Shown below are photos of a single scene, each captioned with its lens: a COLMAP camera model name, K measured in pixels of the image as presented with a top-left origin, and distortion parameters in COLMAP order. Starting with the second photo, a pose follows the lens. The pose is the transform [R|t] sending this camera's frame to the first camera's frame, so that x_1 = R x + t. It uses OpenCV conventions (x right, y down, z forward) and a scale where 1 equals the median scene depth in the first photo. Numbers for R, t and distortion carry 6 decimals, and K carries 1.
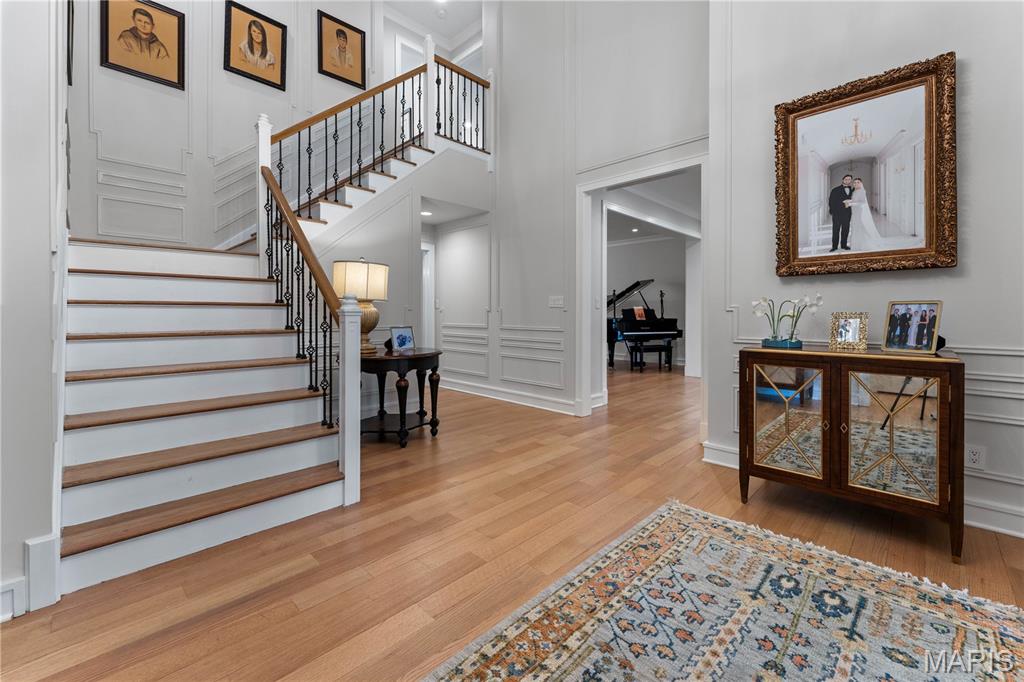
lens RADIAL K [[422.2, 0, 510.4], [0, 422.2, 312.9], [0, 0, 1]] dist [-0.000342, -0.000052]
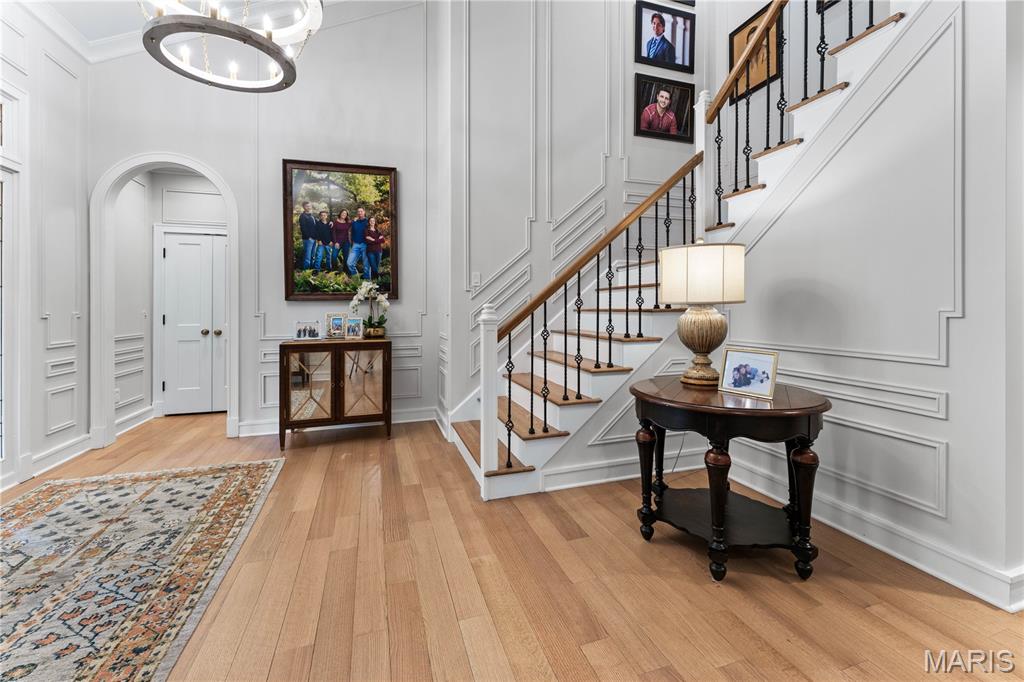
lens RADIAL K [[424.7, 0, 507.8], [0, 424.7, 309.0], [0, 0, 1]] dist [0.000618, -0.000094]
pose [[-0.459796, 0.003890, -0.888016, 0.789478], [0.001165, 0.999992, 0.003778, -0.046093], [0.888024, 0.000703, -0.459797, 2.224402]]
